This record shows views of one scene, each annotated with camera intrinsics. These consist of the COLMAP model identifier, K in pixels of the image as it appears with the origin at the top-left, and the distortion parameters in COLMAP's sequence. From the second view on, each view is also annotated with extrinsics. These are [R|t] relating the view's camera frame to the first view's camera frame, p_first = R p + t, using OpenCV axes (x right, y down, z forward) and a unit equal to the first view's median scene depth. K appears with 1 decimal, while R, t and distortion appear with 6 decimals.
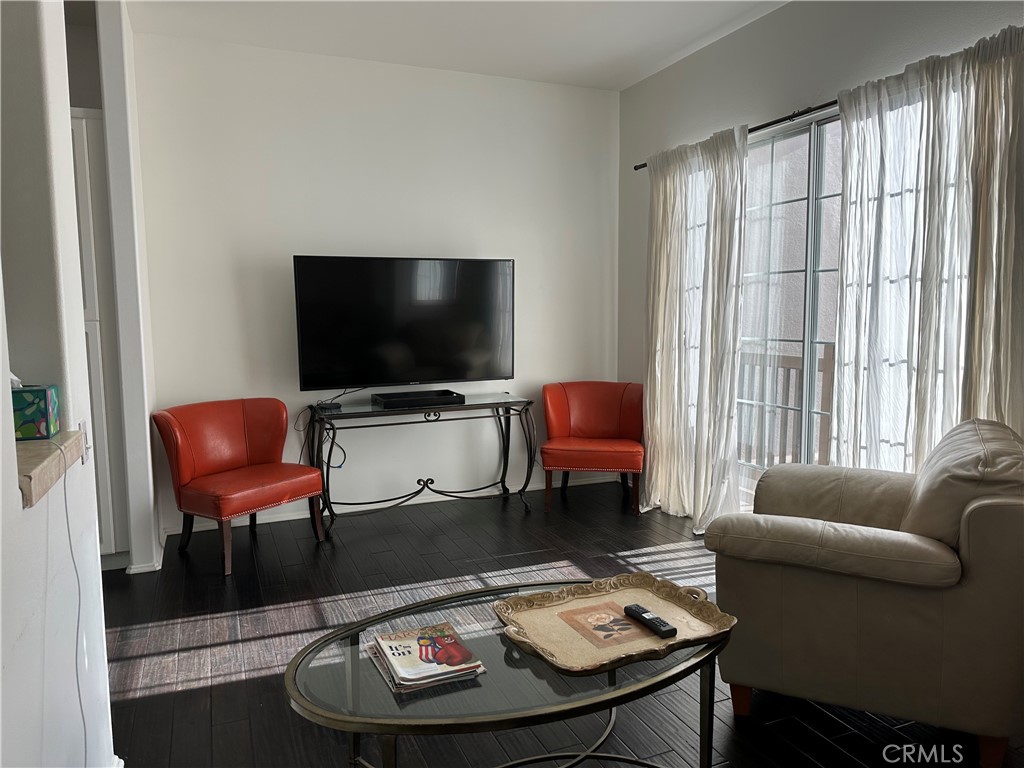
lens RADIAL K [[727.6, 0, 520.4], [0, 727.6, 378.8], [0, 0, 1]] dist [0.101529, -0.114934]
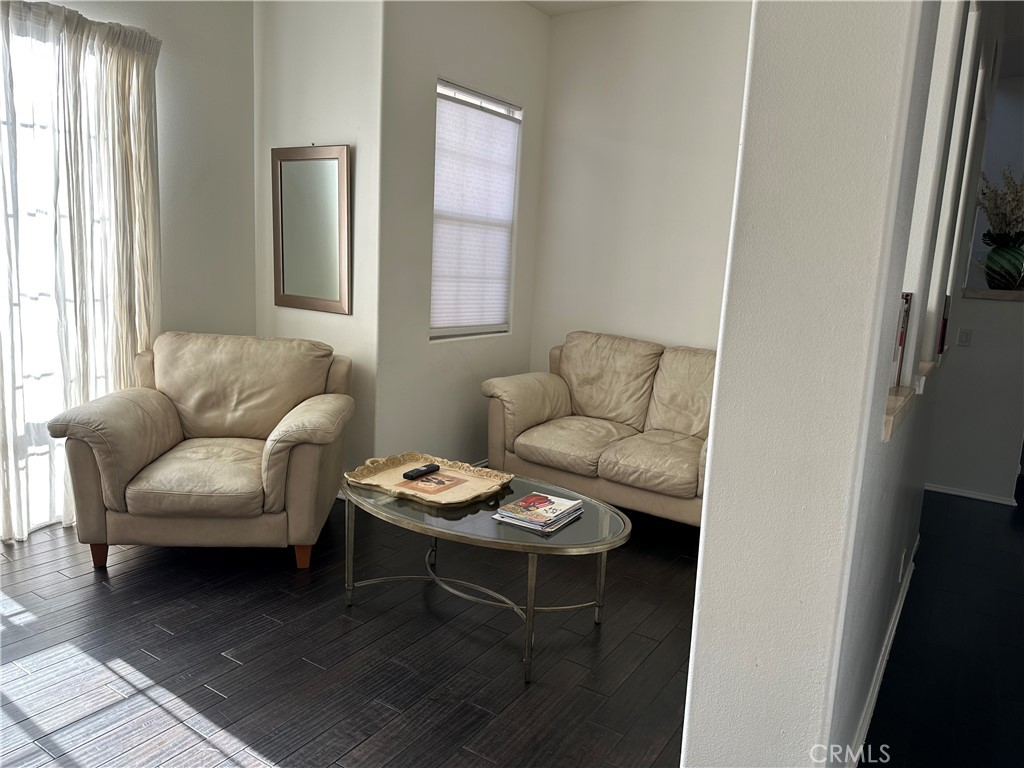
lens RADIAL K [[727.6, 0, 520.4], [0, 727.6, 378.8], [0, 0, 1]] dist [0.101529, -0.114934]
pose [[-0.565539, -0.142714, 0.812280, -0.715949], [0.032755, 0.980250, 0.195030, -0.088699], [-0.824071, 0.136903, -0.549695, 1.043097]]
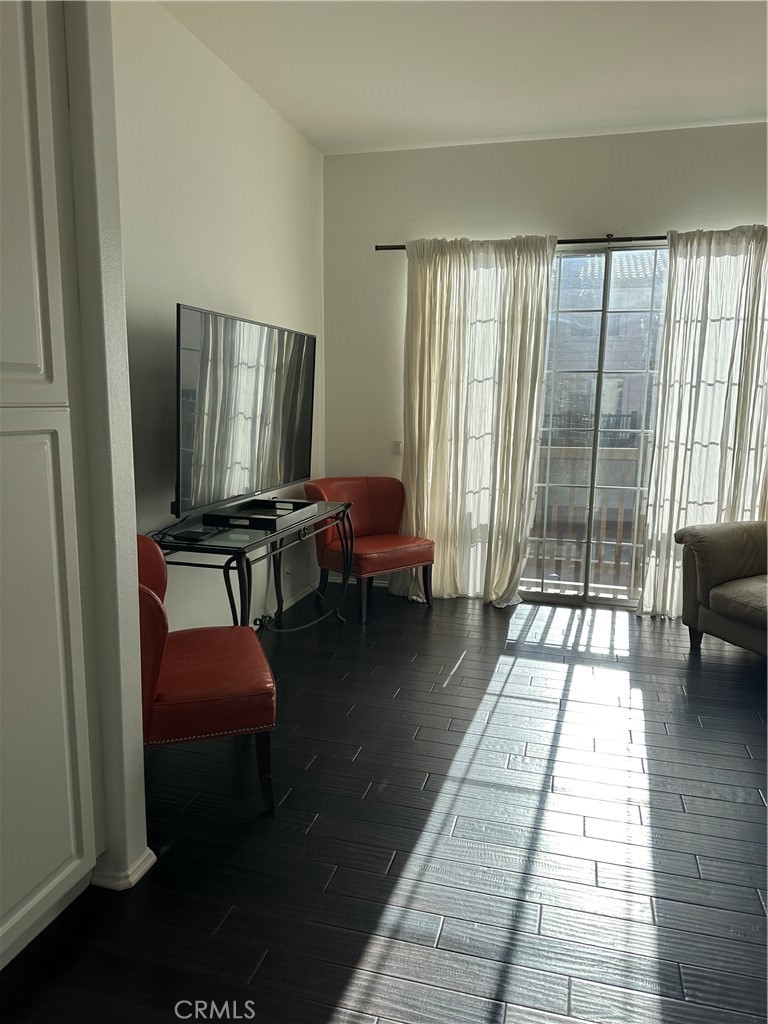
lens RADIAL K [[727.6, 0, 384.0], [0, 727.6, 512.0], [0, 0, 1]] dist [0.101529, -0.114934]
pose [[0.606989, -0.097433, 0.788715, -0.963983], [0.049220, 0.995160, 0.085057, -0.043512], [-0.793184, -0.012808, 0.608847, 0.646600]]
